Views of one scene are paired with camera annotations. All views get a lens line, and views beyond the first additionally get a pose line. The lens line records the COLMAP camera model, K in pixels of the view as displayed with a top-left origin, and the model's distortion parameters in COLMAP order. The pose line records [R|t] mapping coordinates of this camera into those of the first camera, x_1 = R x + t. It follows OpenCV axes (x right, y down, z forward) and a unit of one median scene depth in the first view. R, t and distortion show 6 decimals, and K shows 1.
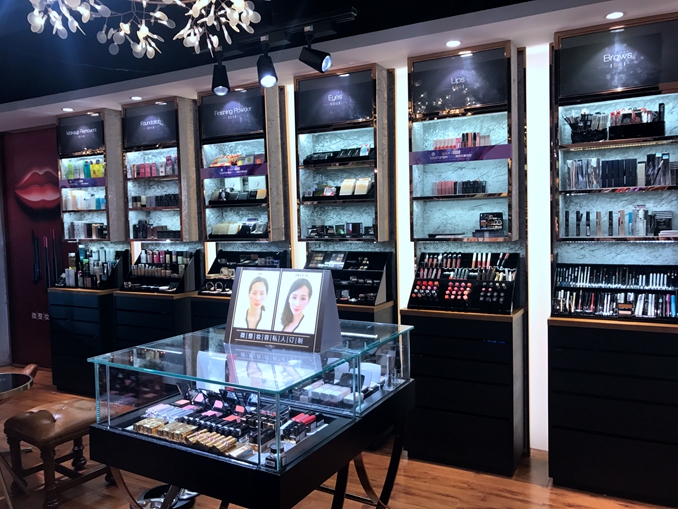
lens RADIAL K [[556.8, 0, 339.6], [0, 556.8, 257.6], [0, 0, 1]] dist [-0.013658, 0.007339]
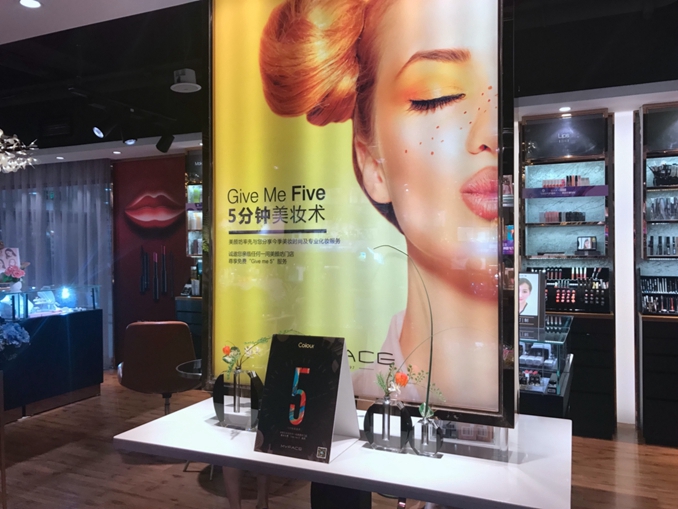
lens RADIAL K [[556.8, 0, 338.9], [0, 556.8, 250.6], [0, 0, 1]] dist [-0.013658, 0.007339]
pose [[0.998003, 0.014341, 0.061516, -0.396533], [-0.010759, 0.998249, -0.058168, 0.034602], [-0.062243, 0.057390, 0.996410, -0.261812]]
